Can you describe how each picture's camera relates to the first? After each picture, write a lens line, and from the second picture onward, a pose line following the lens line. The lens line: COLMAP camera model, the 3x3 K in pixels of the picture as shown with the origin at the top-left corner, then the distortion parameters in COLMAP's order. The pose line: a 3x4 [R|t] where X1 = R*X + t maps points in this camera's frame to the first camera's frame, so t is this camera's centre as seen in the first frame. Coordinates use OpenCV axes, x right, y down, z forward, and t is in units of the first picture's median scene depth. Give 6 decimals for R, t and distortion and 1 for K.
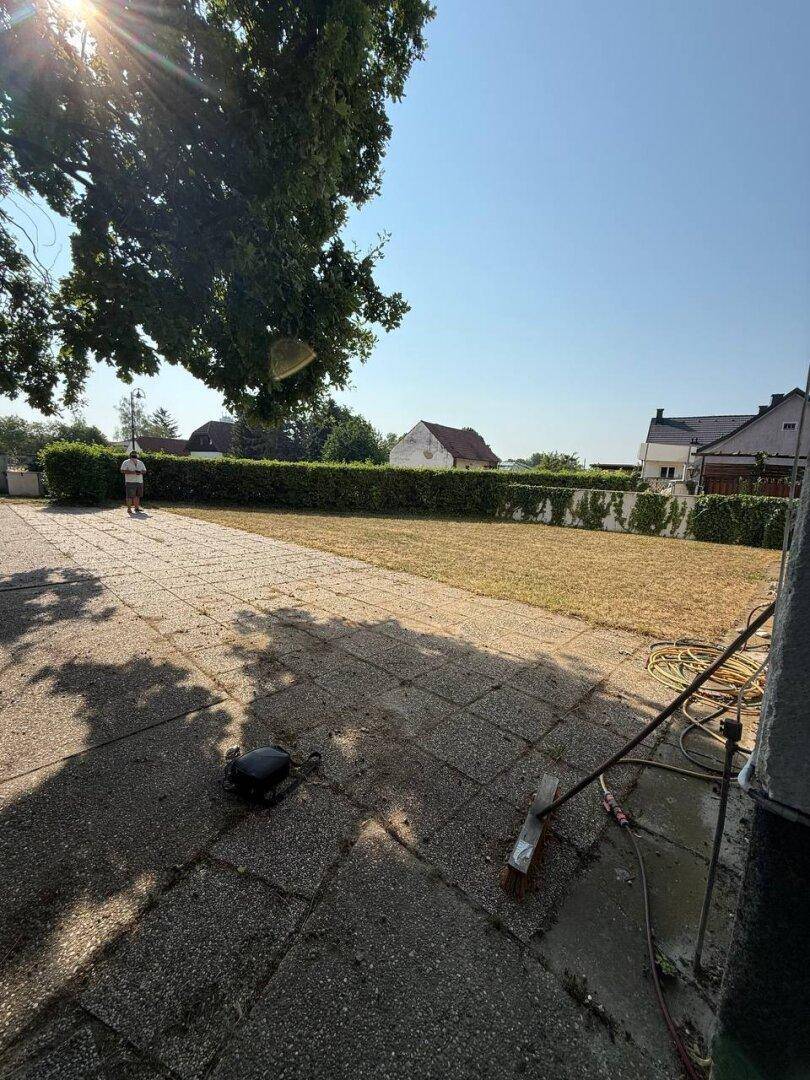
lens RADIAL K [[420.4, 0, 401.5], [0, 420.4, 542.7], [0, 0, 1]] dist [-0.002299, -0.000145]
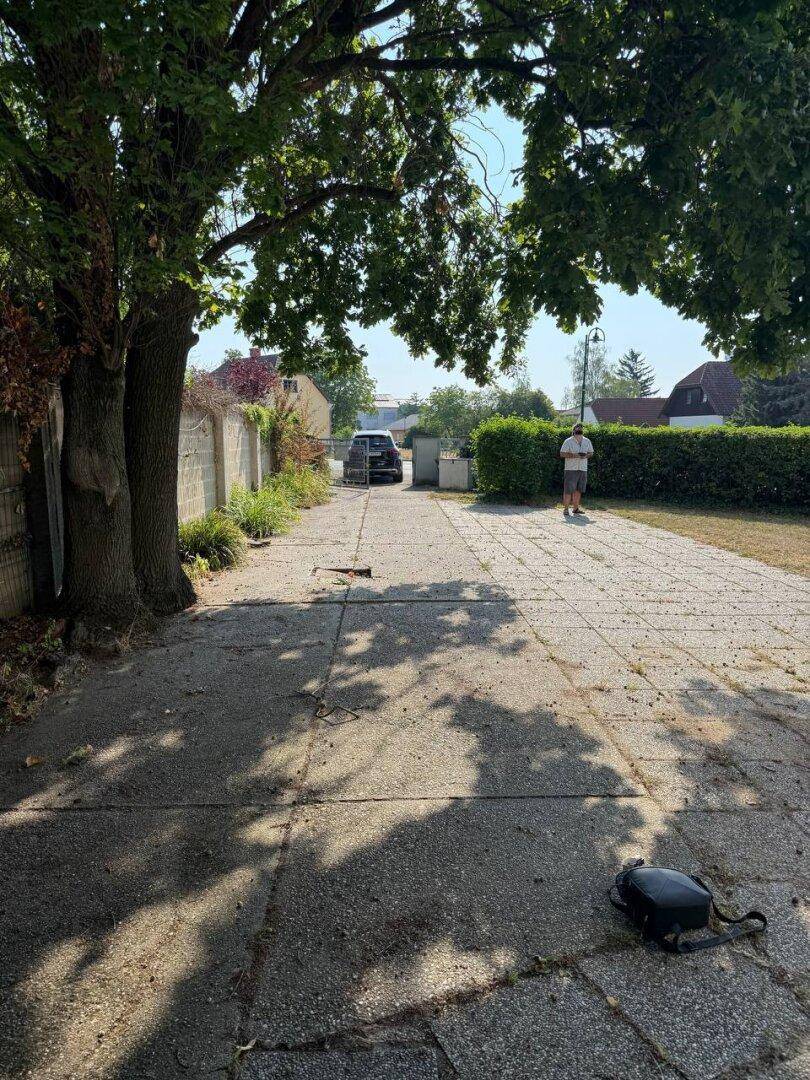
lens RADIAL K [[420.4, 0, 401.5], [0, 420.4, 542.7], [0, 0, 1]] dist [-0.002299, -0.000145]
pose [[0.729084, 0.087493, -0.678809, -0.347745], [-0.084259, 0.995725, 0.037842, -0.027426], [0.679218, 0.029605, 0.733339, 0.294476]]
